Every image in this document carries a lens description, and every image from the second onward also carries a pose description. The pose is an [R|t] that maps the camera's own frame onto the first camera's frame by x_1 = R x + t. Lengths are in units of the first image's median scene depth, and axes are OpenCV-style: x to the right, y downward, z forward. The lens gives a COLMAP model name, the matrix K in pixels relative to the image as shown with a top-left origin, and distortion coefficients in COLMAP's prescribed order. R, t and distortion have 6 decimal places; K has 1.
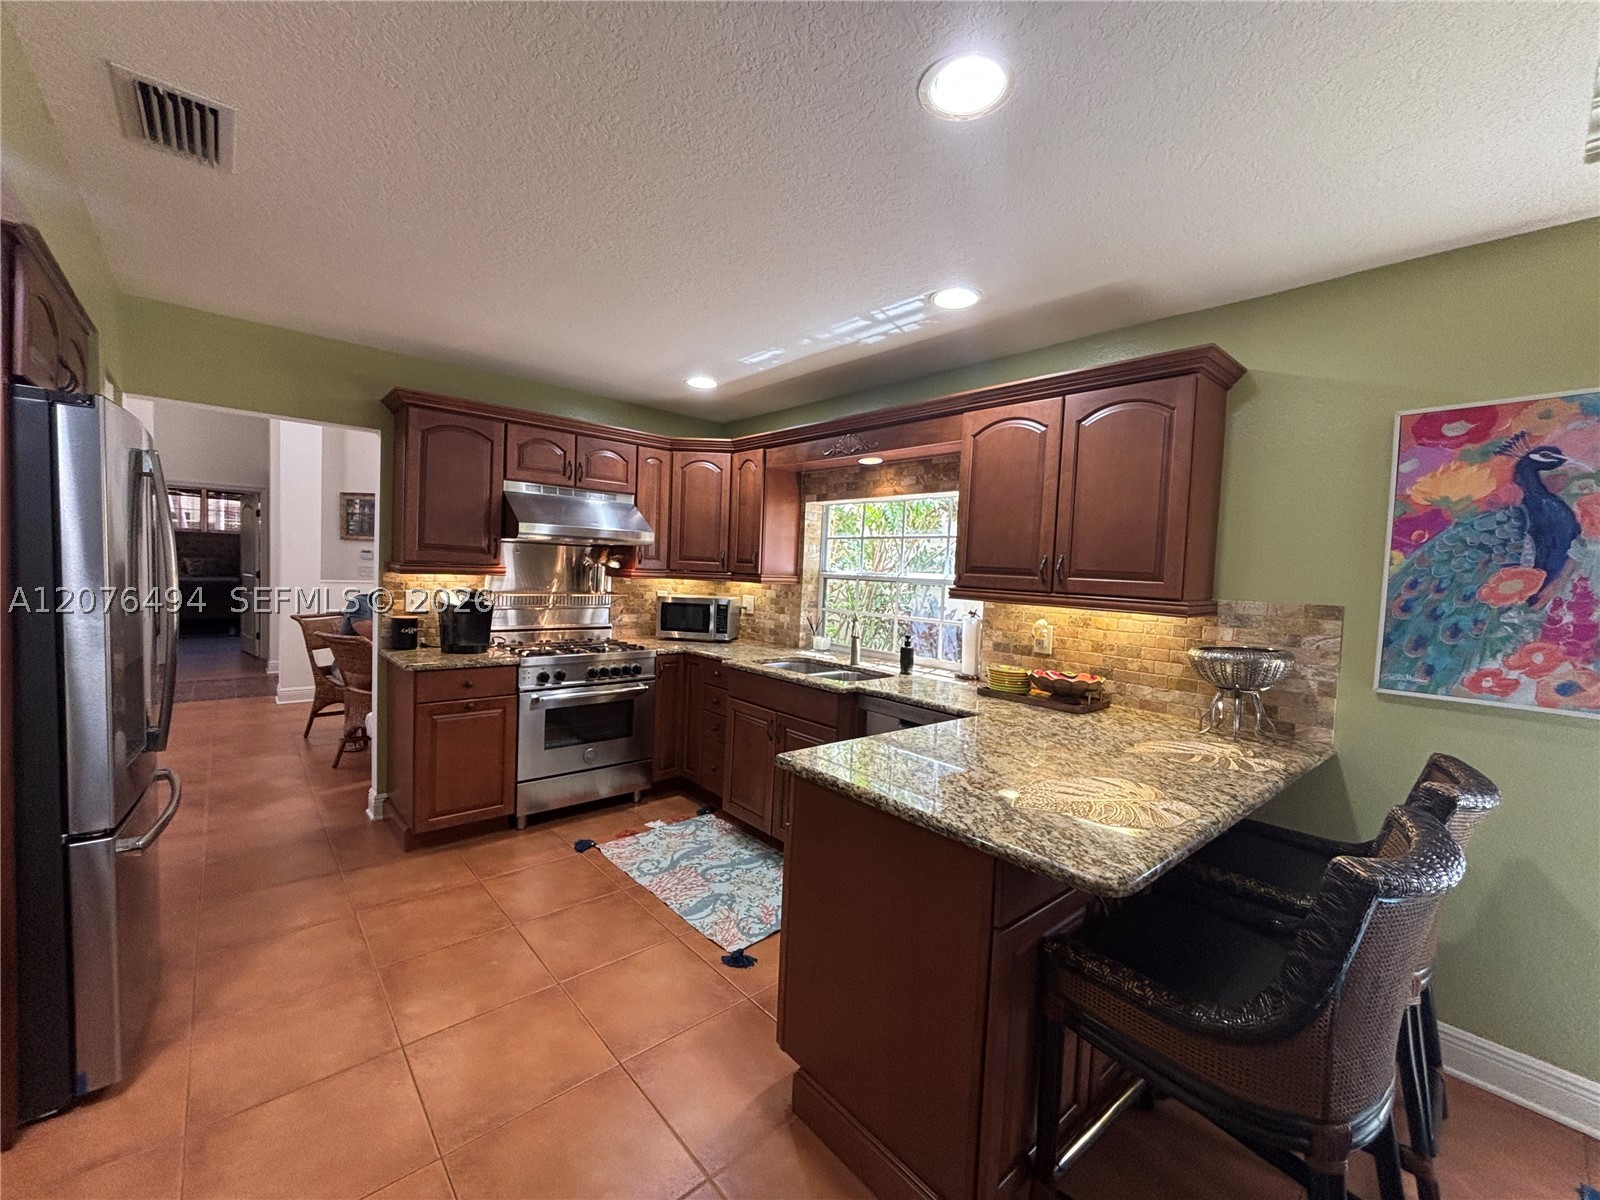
lens RADIAL K [[648.2, 0, 802.9], [0, 648.2, 601.6], [0, 0, 1]] dist [0.003828, 0.000167]
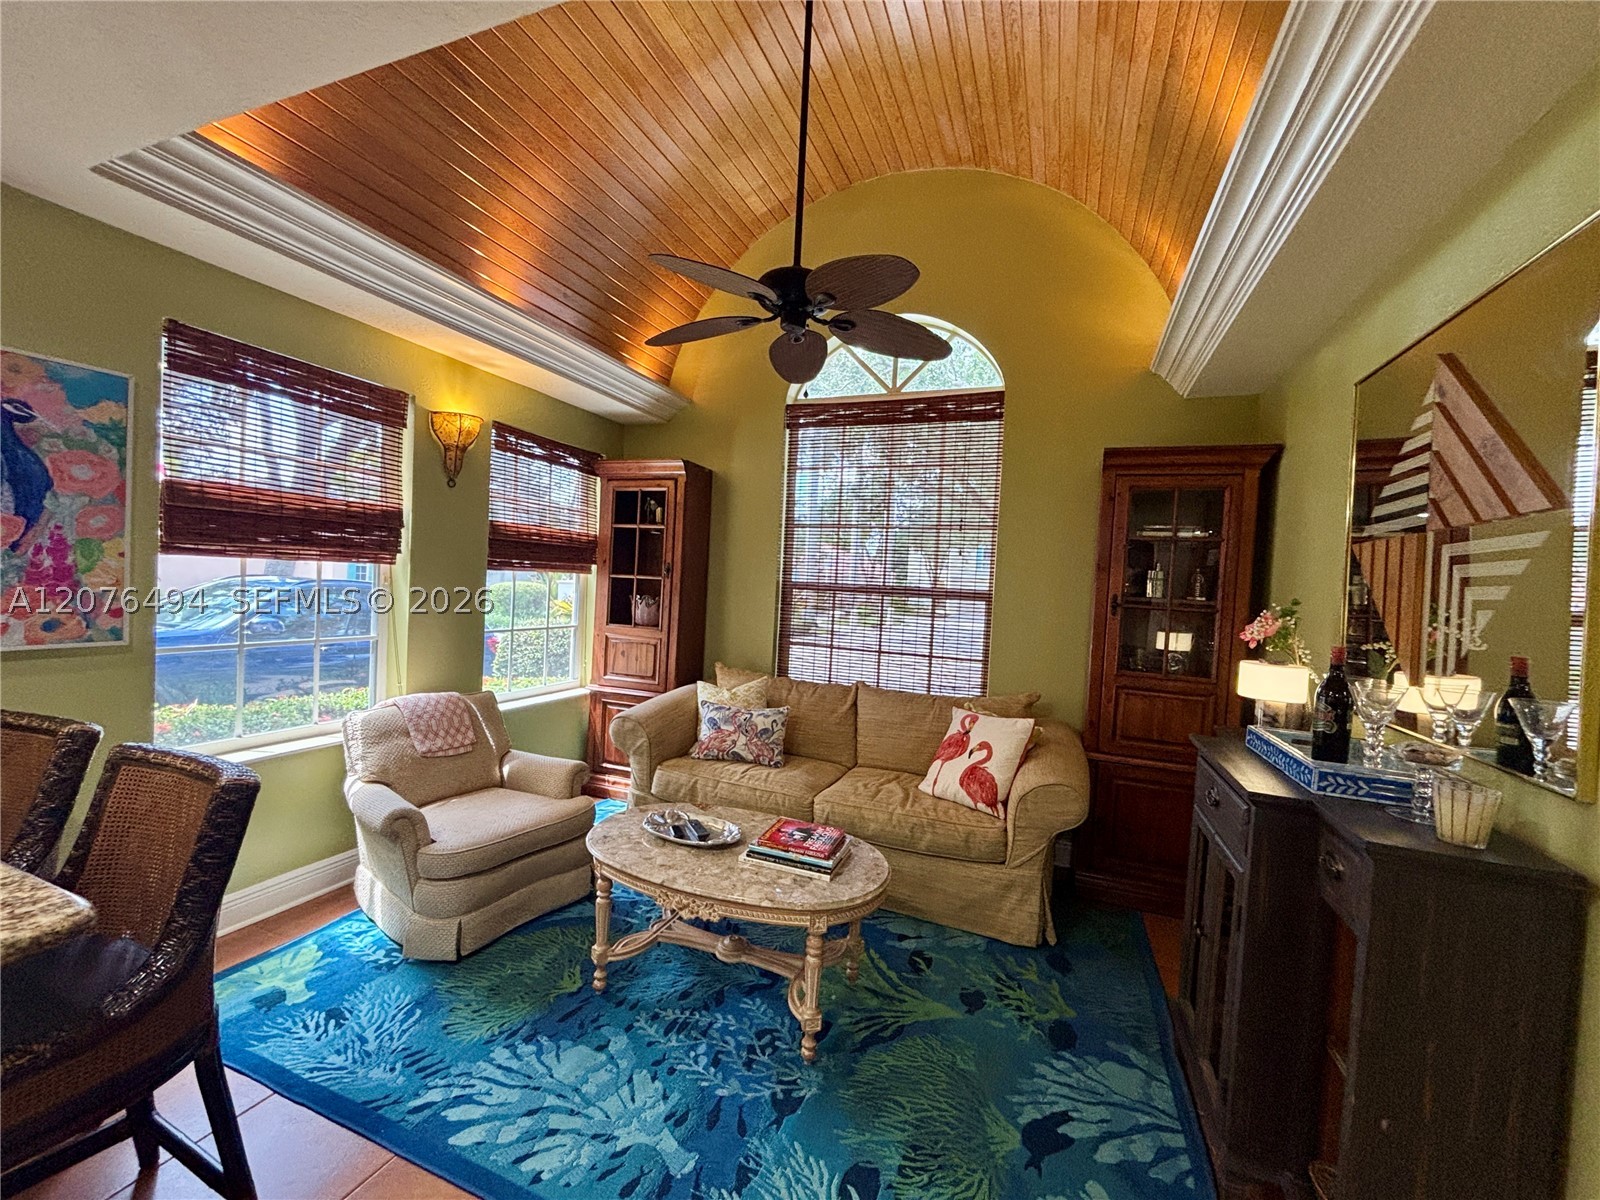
lens RADIAL K [[648.2, 0, 801.8], [0, 648.2, 599.7], [0, 0, 1]] dist [0.003828, 0.000167]
pose [[-0.444188, -0.084561, 0.891934, -0.230968], [-0.022039, 0.996266, 0.083477, -0.018708], [-0.895662, 0.017422, -0.444393, 0.200678]]
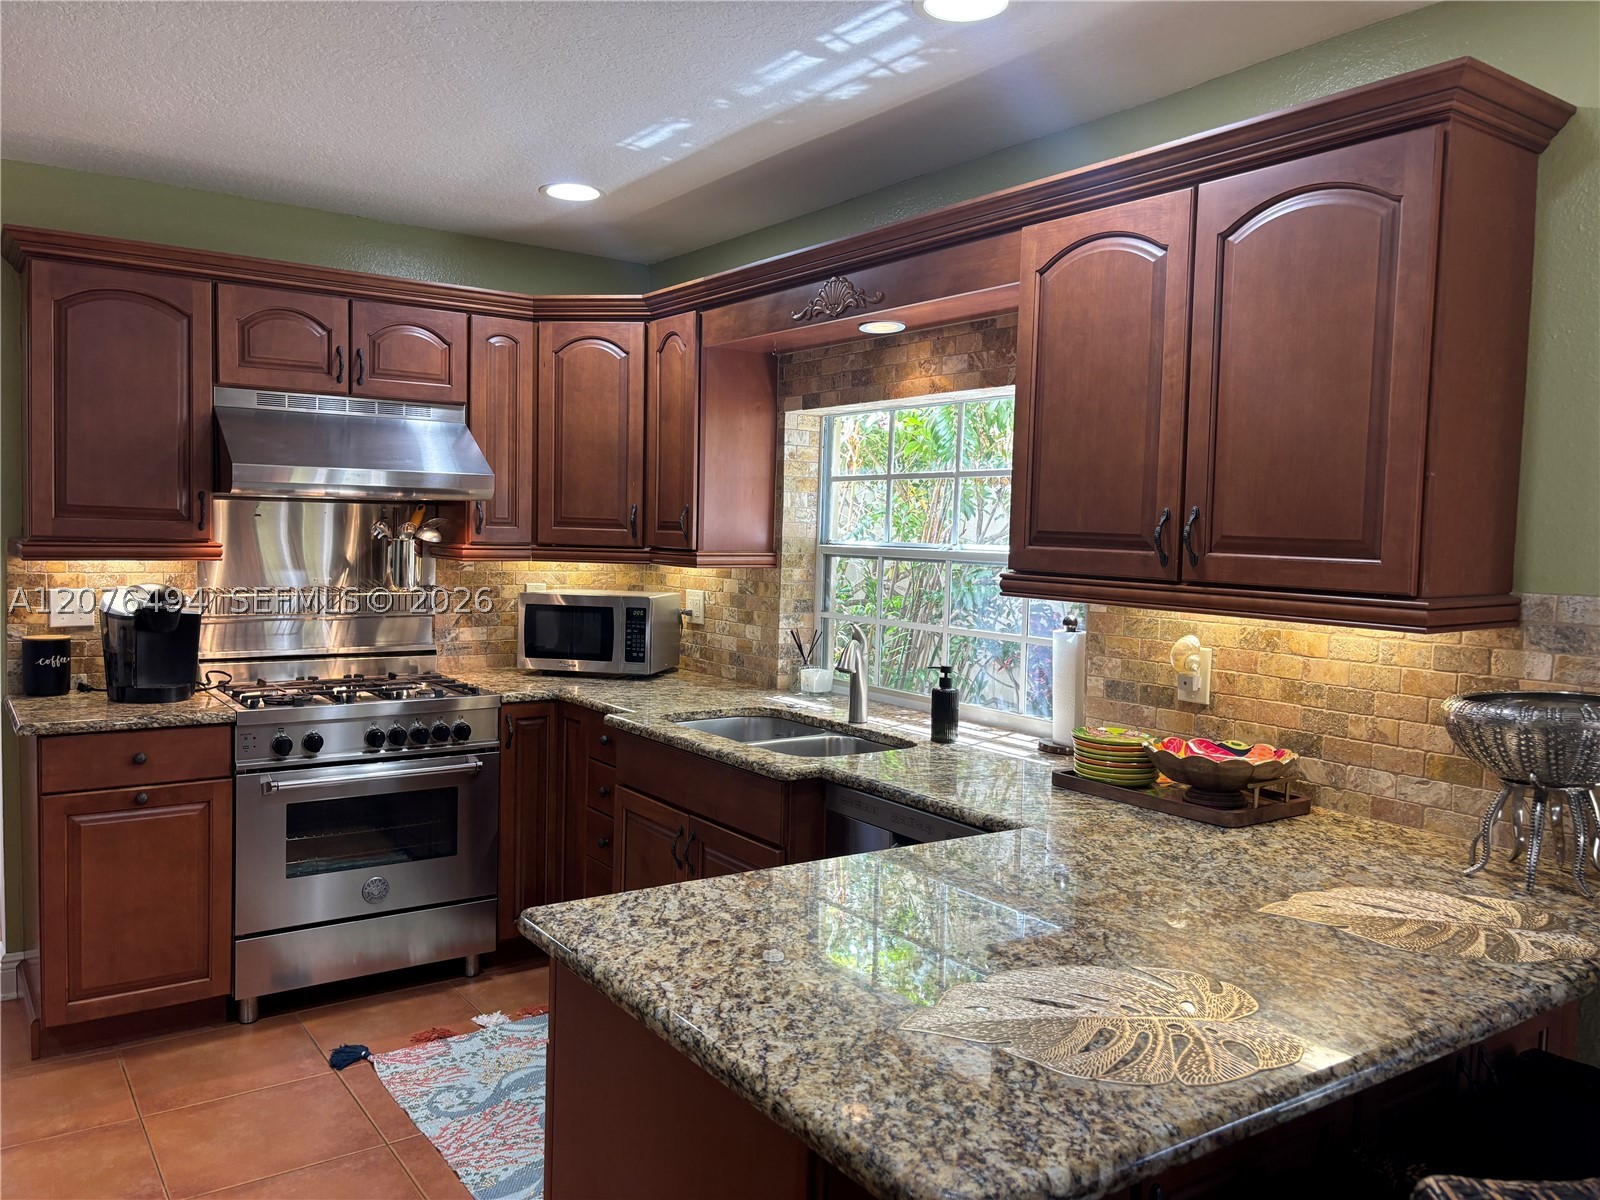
lens RADIAL K [[1215.2, 0, 799.0], [0, 1215.2, 601.0], [0, 0, 1]] dist [0.010318, 0.007177]
pose [[0.993435, -0.010652, -0.113898, 0.169419], [0.011444, 0.999915, 0.006298, -0.007500], [0.113821, -0.007560, 0.993472, 0.034948]]
